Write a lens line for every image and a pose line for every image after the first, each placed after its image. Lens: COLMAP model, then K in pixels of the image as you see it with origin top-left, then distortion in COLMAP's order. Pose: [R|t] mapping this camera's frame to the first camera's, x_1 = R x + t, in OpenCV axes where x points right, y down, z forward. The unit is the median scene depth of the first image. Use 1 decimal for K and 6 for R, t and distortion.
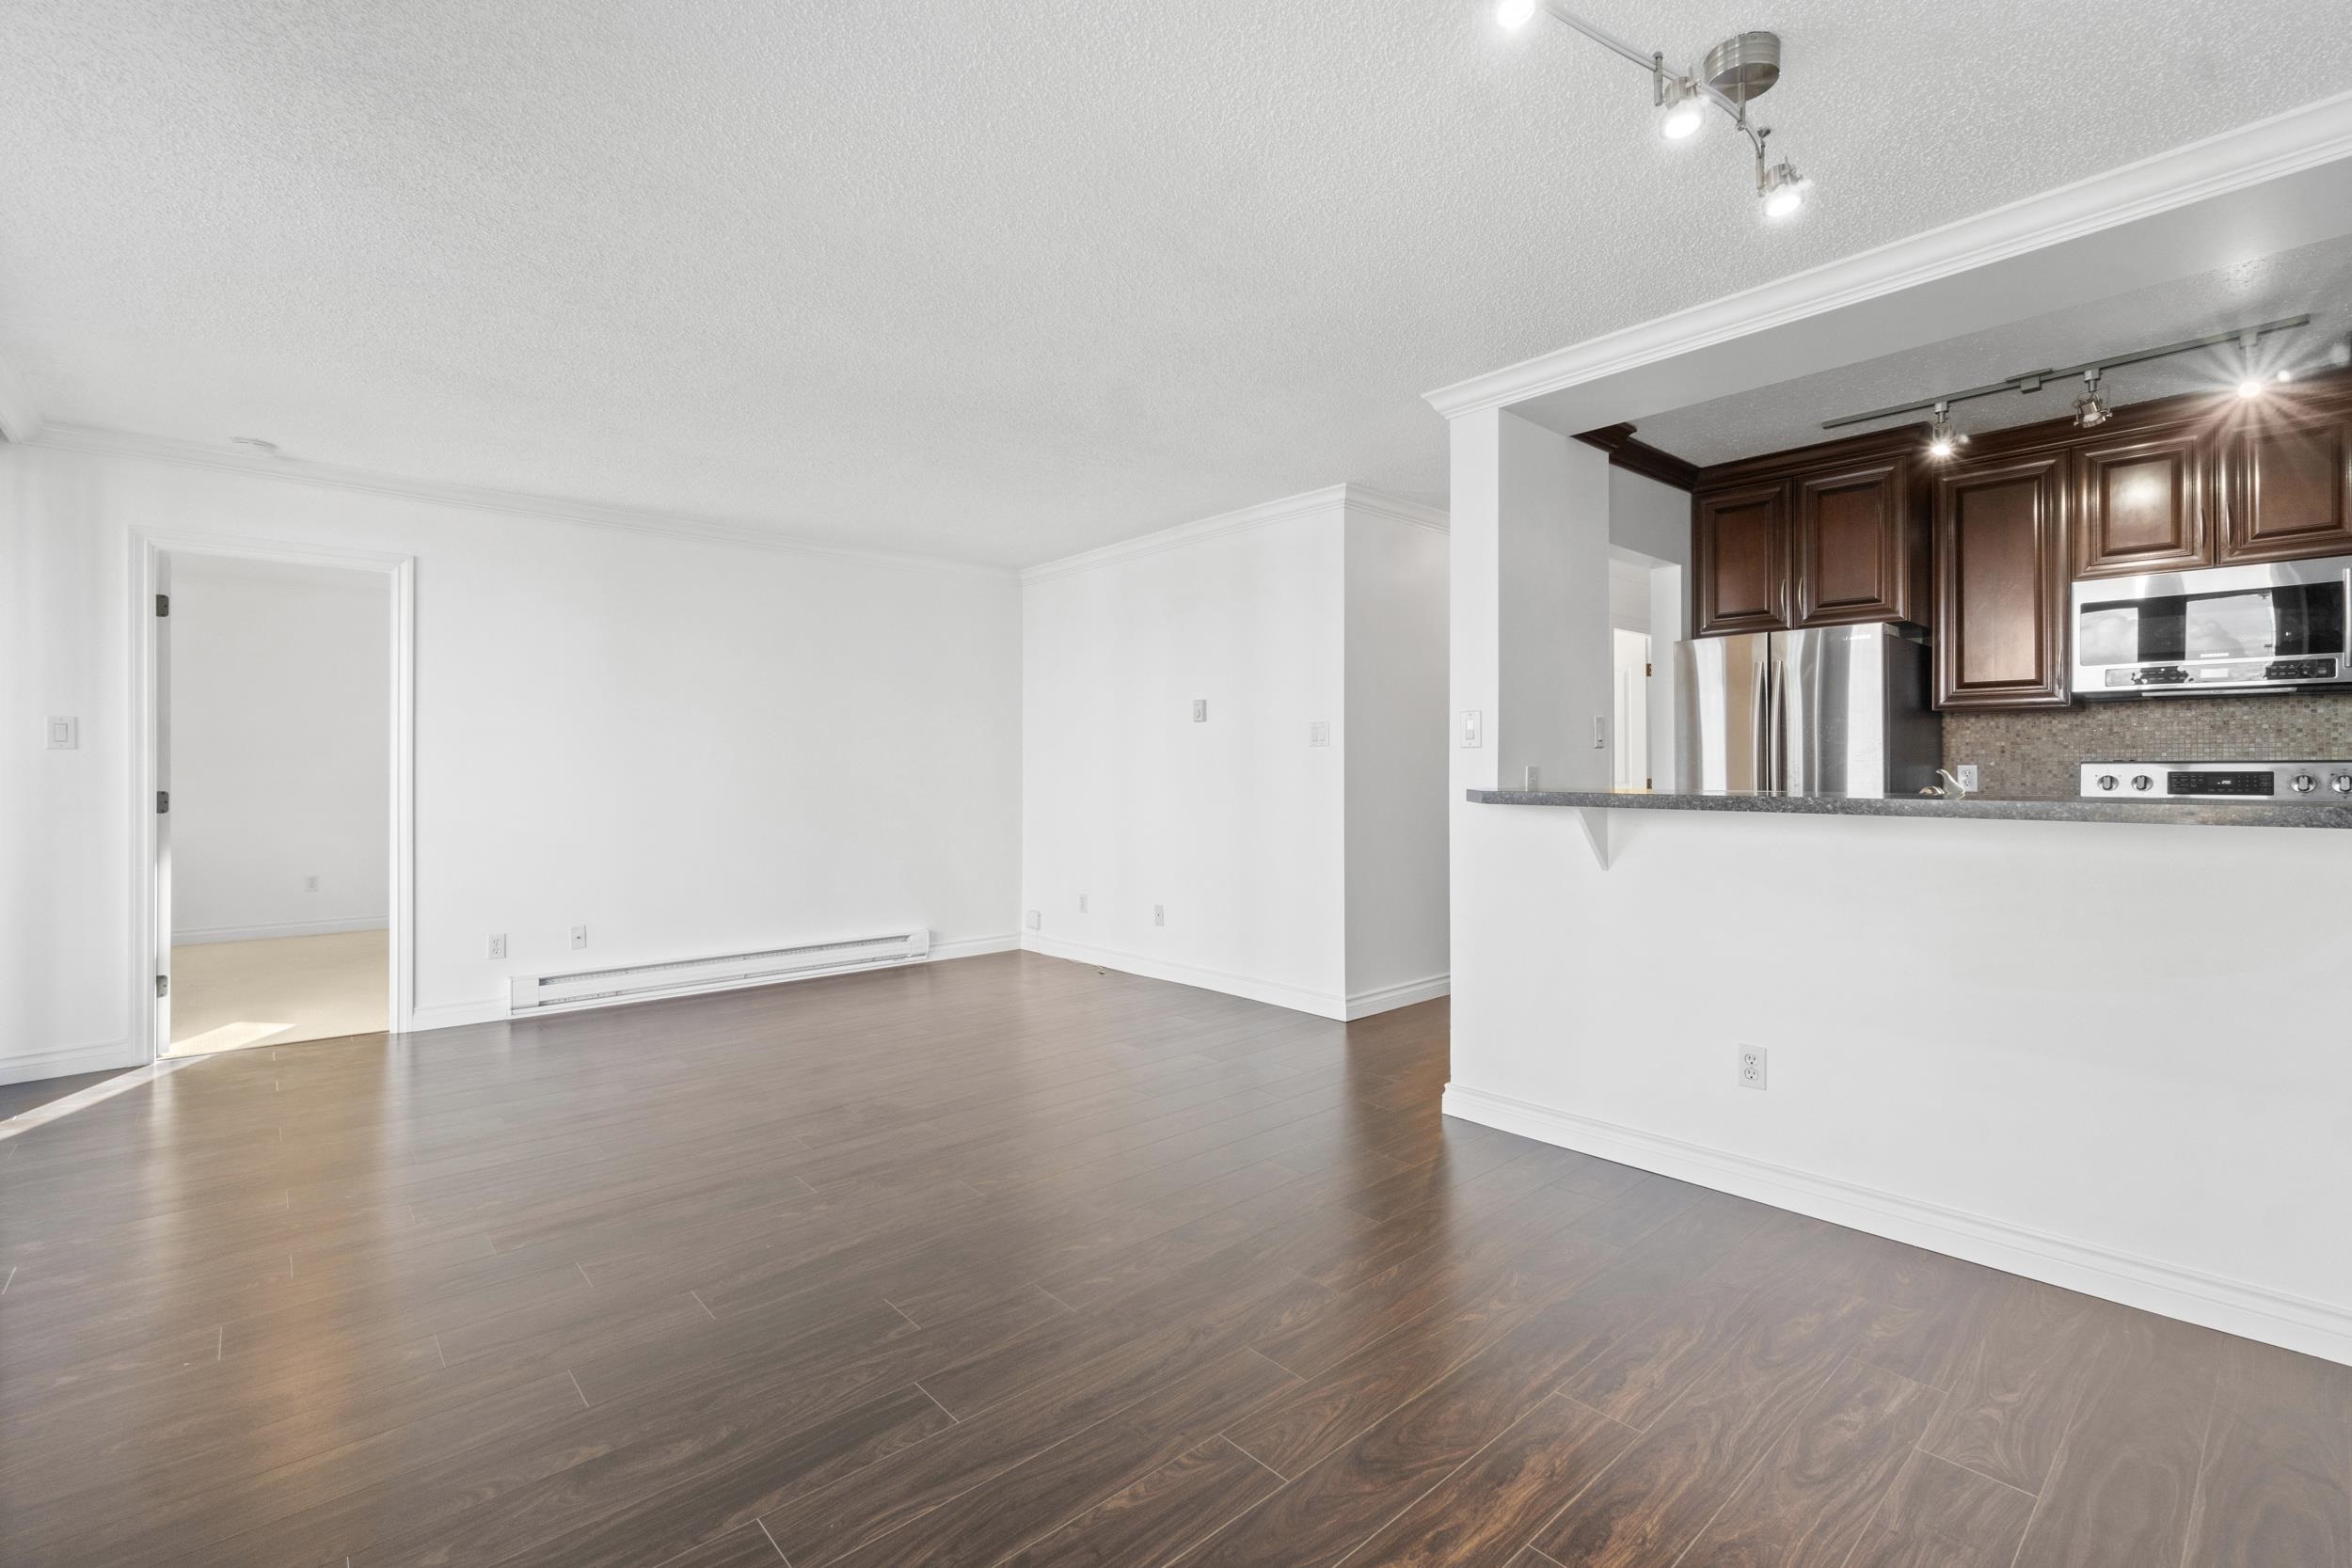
lens RADIAL K [[1079.7, 0, 1172.7], [0, 1079.7, 775.2], [0, 0, 1]] dist [-0.004731, 0.000551]
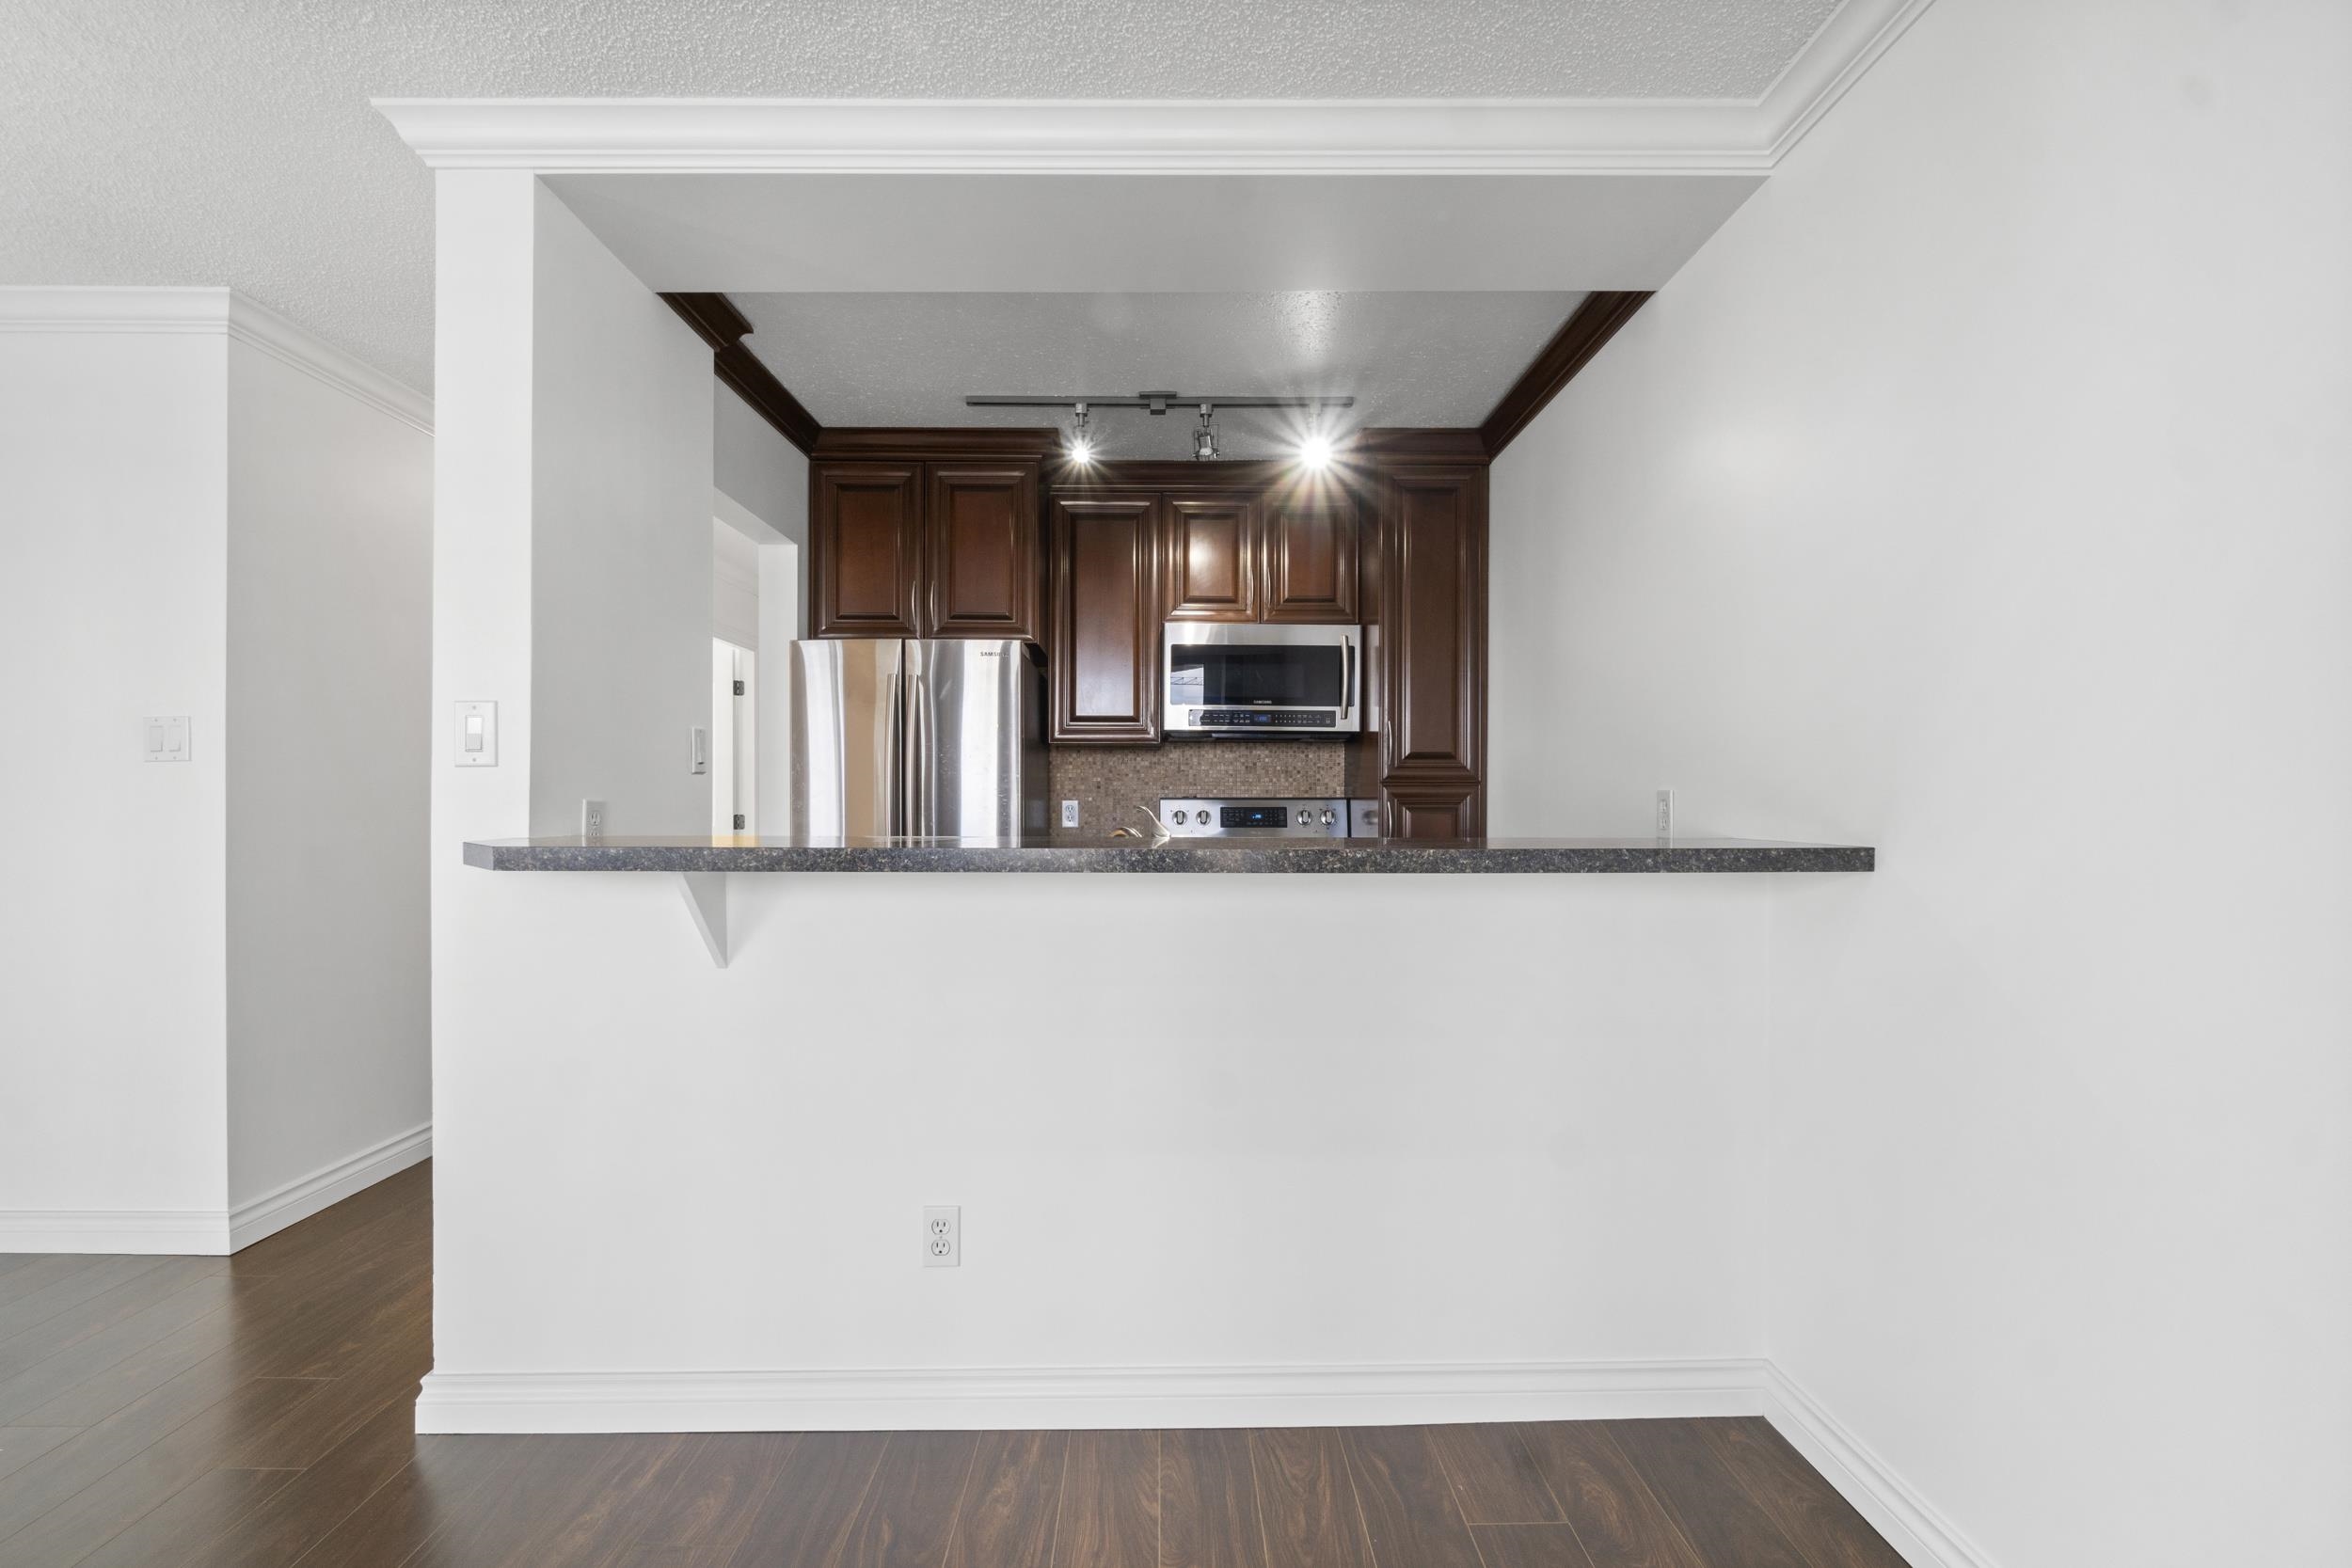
lens RADIAL K [[1017.7, 0, 1166.3], [0, 1017.7, 799.4], [0, 0, 1]] dist [-0.008481, 0.002345]
pose [[0.666282, 0.004321, 0.745687, 0.111136], [0.002122, 0.999968, -0.007690, -0.003290], [-0.745697, 0.006707, 0.666252, 0.345833]]
